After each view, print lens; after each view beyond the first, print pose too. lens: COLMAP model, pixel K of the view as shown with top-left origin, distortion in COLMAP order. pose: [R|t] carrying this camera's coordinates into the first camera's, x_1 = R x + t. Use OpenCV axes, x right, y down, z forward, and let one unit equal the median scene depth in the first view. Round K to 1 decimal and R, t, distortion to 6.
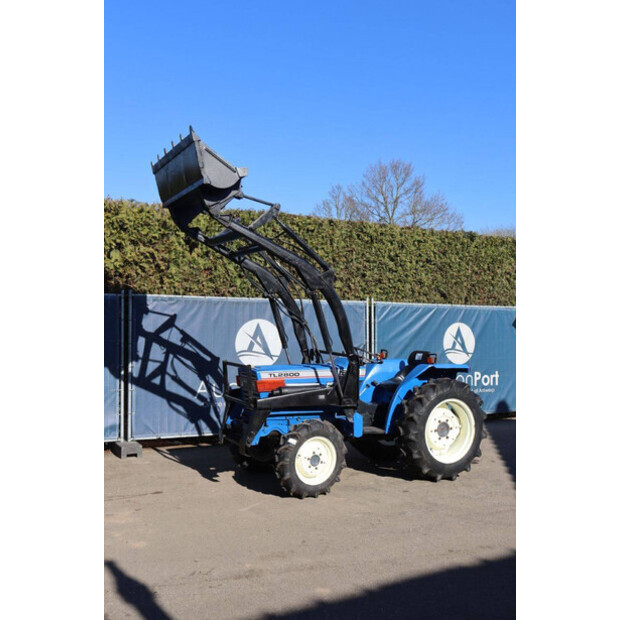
lens RADIAL K [[641.6, 0, 310.0], [0, 641.6, 310.0], [0, 0, 1]] dist [-0.112837, 0.002987]
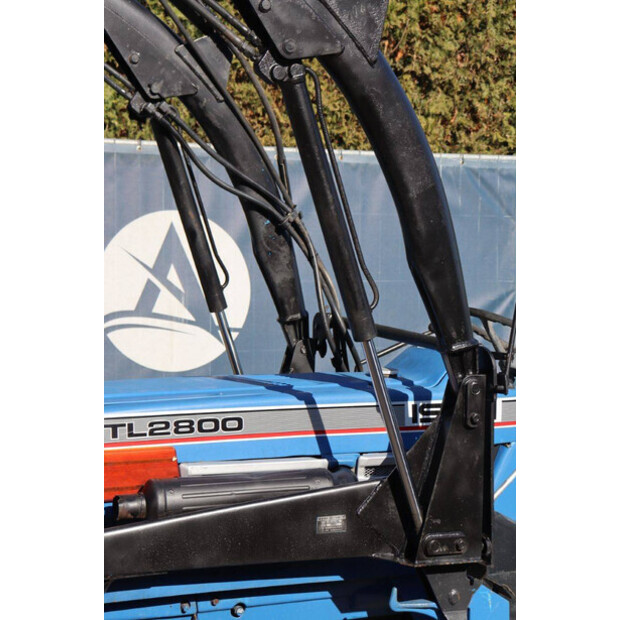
lens RADIAL K [[1297.2, 0, 310.0], [0, 1297.2, 310.0], [0, 0, 1]] dist [0.380791, 0.071478]
pose [[0.997389, 0.008569, -0.071704, 0.037742], [-0.003221, 0.997225, 0.074375, 0.017994], [0.072143, -0.073950, 0.994649, 0.446404]]
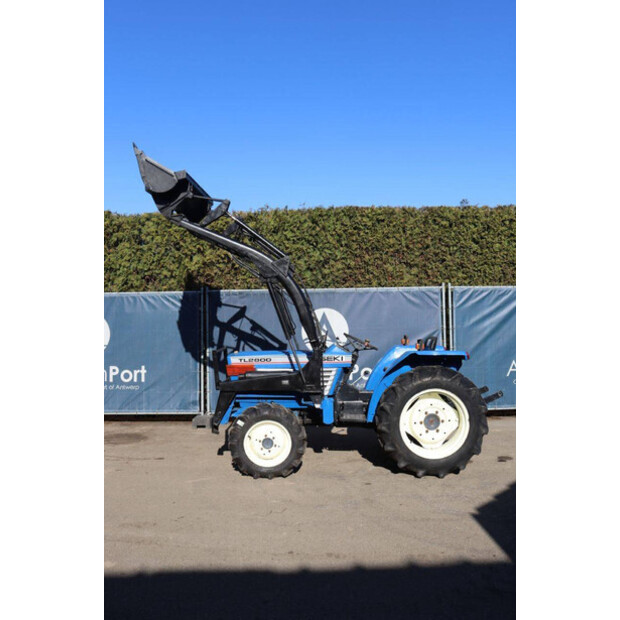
lens RADIAL K [[558.8, 0, 310.0], [0, 558.8, 310.0], [0, 0, 1]] dist [-0.134108, -0.001845]
pose [[0.877824, -0.029576, -0.478069, 0.413501], [0.036530, 0.999319, 0.005253, 0.013858], [0.477588, -0.022075, 0.878307, 0.200463]]
